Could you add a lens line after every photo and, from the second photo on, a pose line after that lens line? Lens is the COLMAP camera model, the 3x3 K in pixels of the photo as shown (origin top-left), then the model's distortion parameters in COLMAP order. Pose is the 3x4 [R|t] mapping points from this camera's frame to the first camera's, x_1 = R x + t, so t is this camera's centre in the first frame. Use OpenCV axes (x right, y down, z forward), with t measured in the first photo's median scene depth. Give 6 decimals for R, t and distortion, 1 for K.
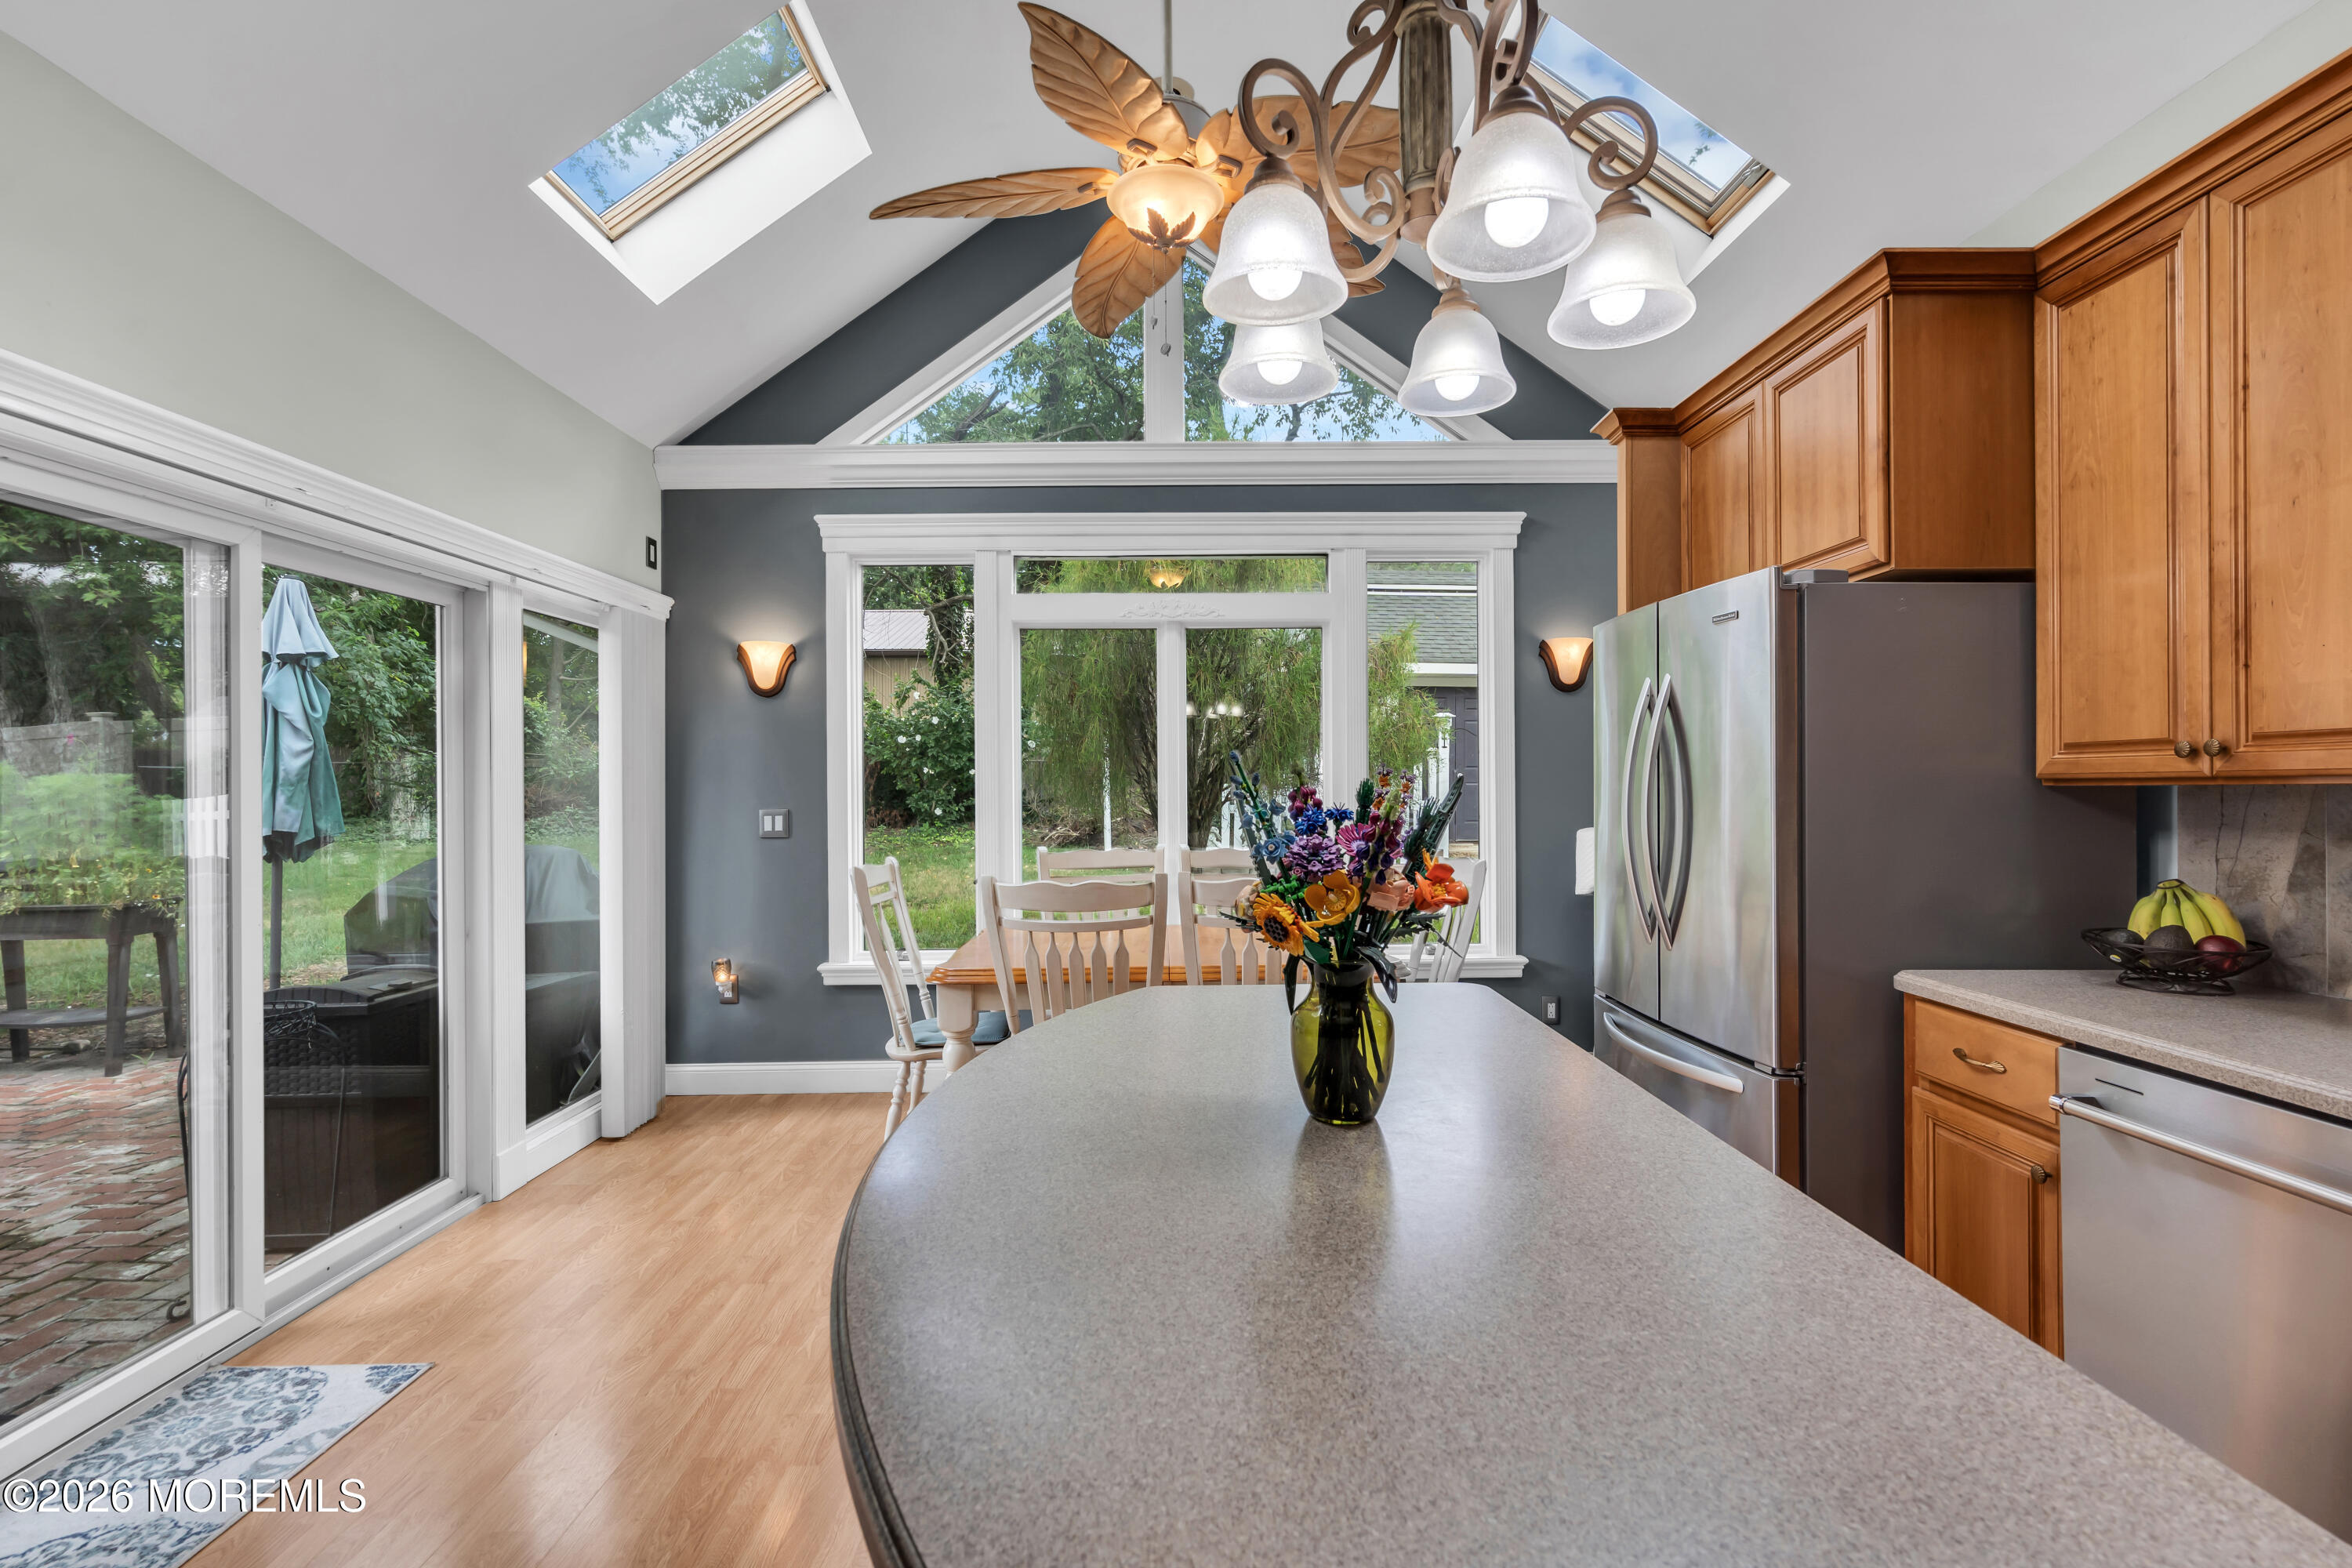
lens RADIAL K [[1066.8, 0, 1177.6], [0, 1066.8, 779.7], [0, 0, 1]] dist [0.000027, 0.002104]
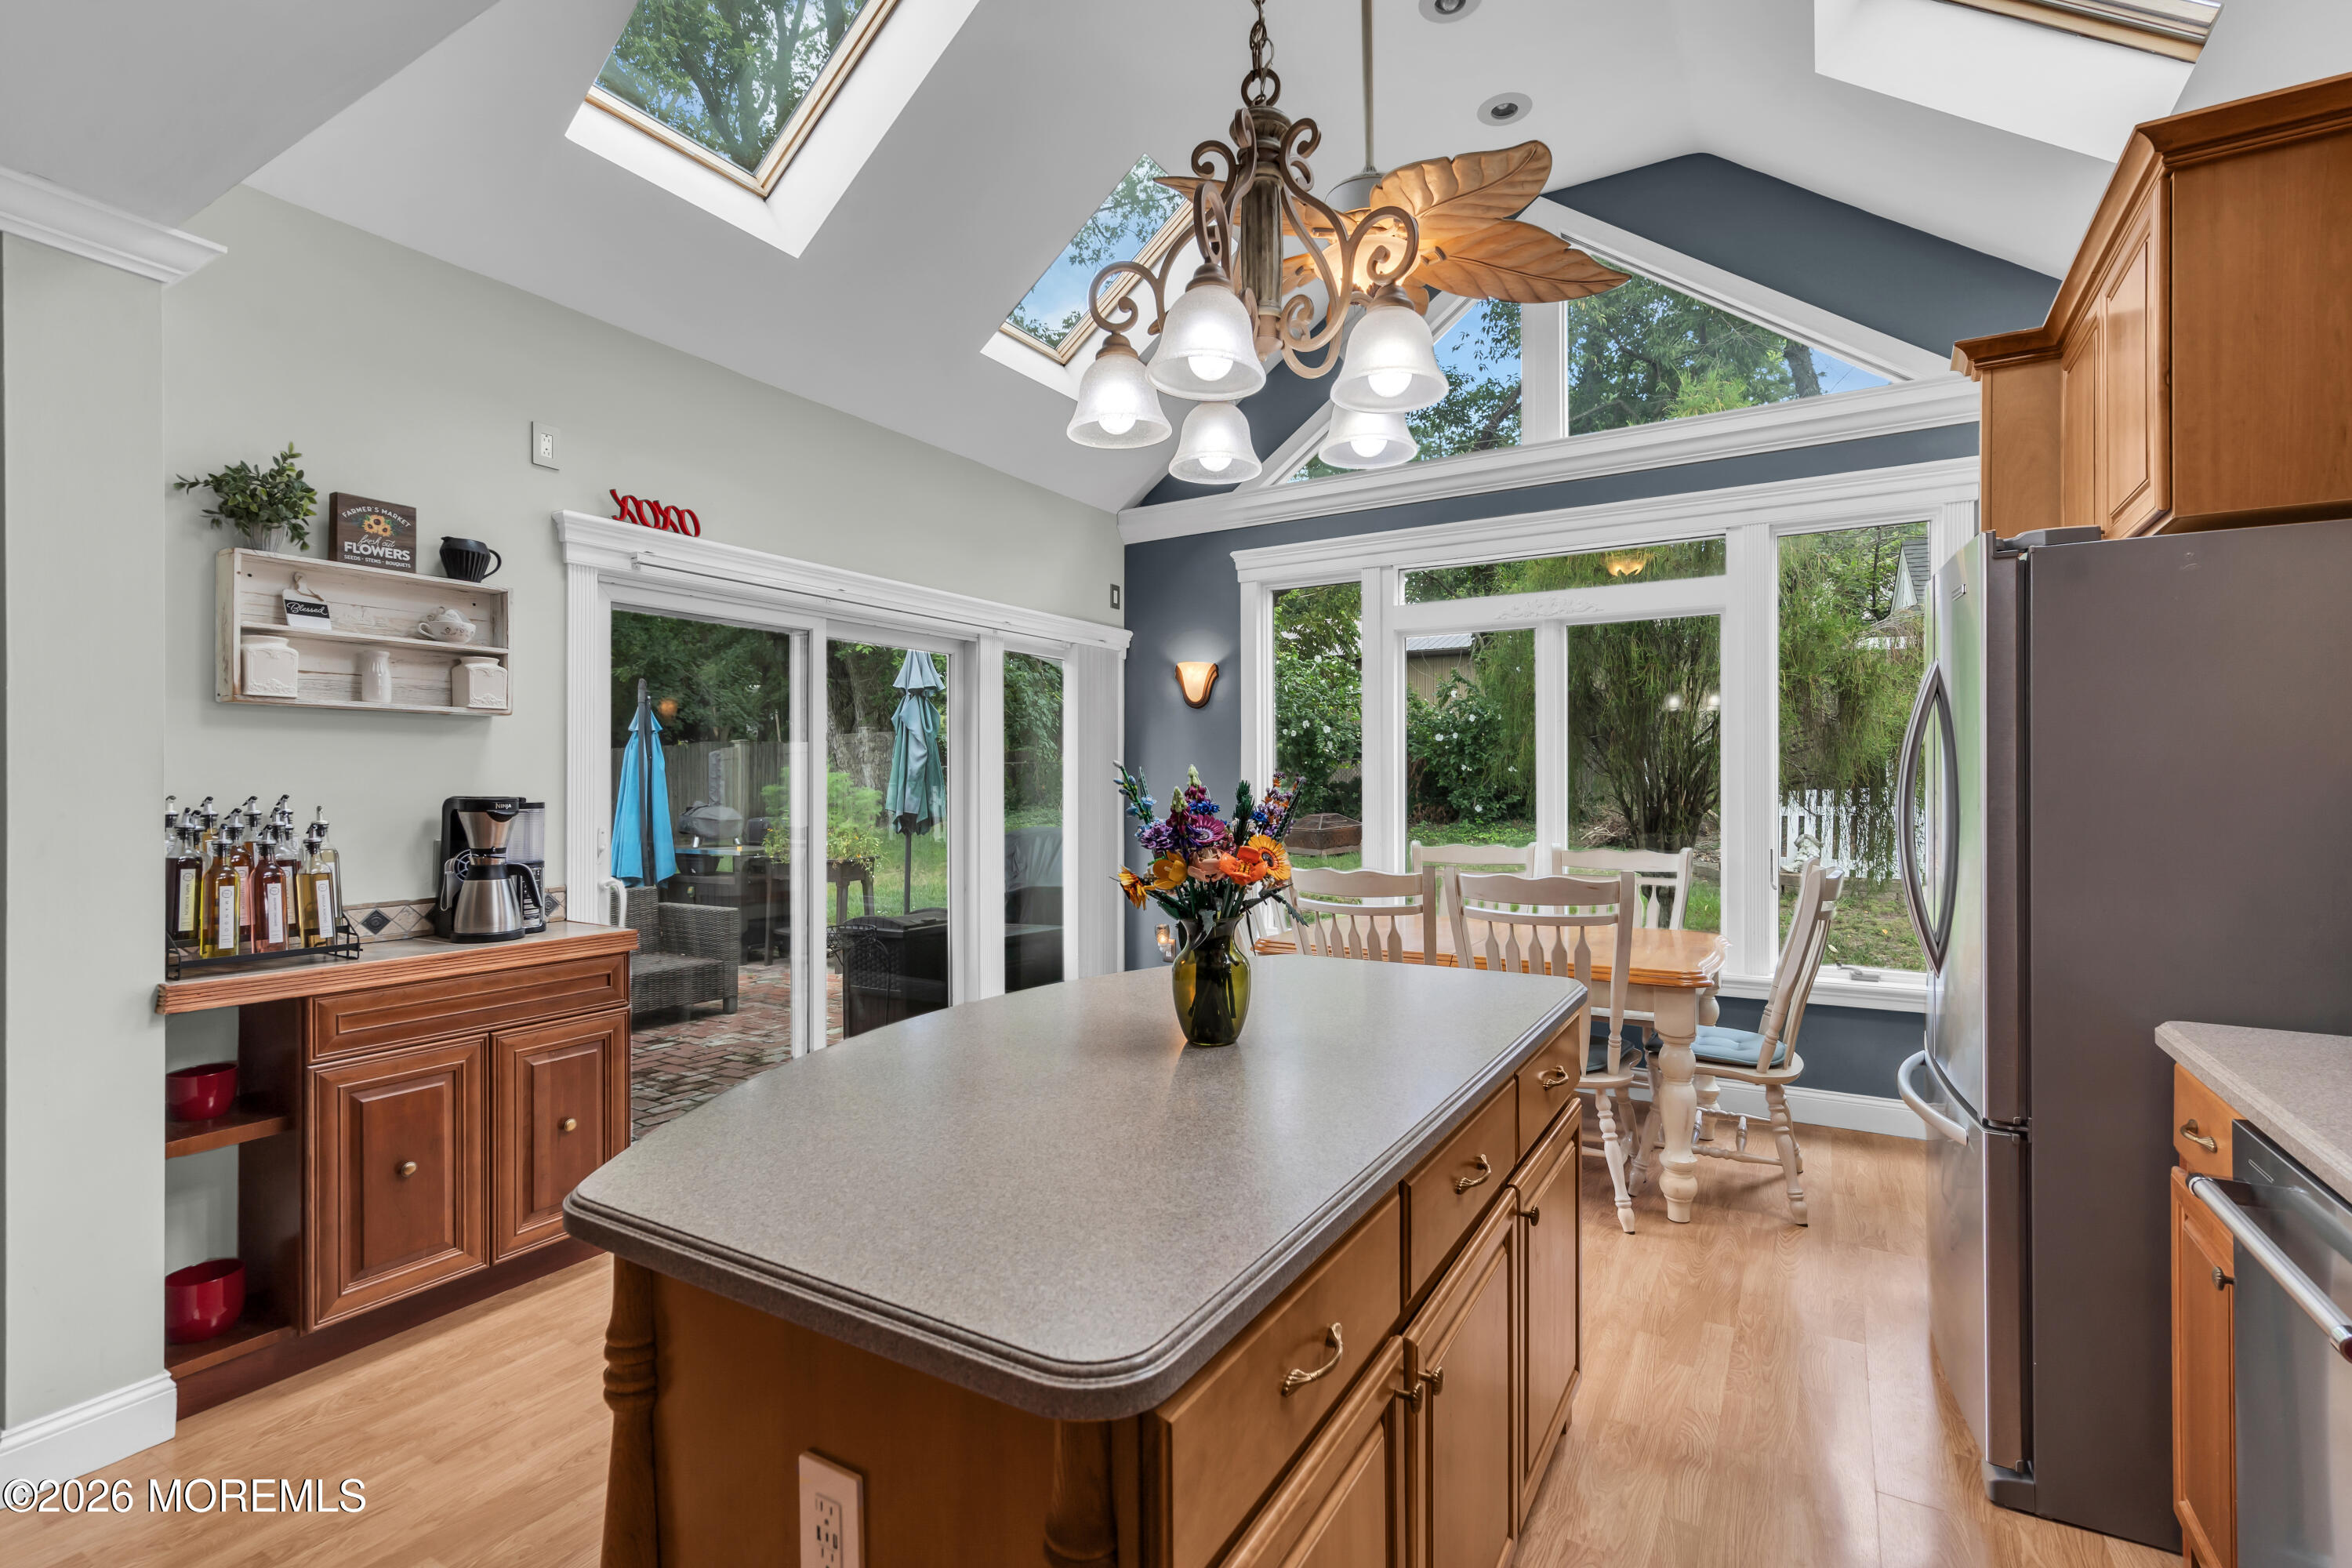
lens RADIAL K [[1066.8, 0, 1167.3], [0, 1066.8, 786.9], [0, 0, 1]] dist [0.000027, 0.002104]
pose [[0.849317, 0.007206, -0.527833, 0.218936], [-0.001995, 0.999943, 0.010442, -0.002064], [0.527879, -0.007815, 0.849284, -0.035497]]
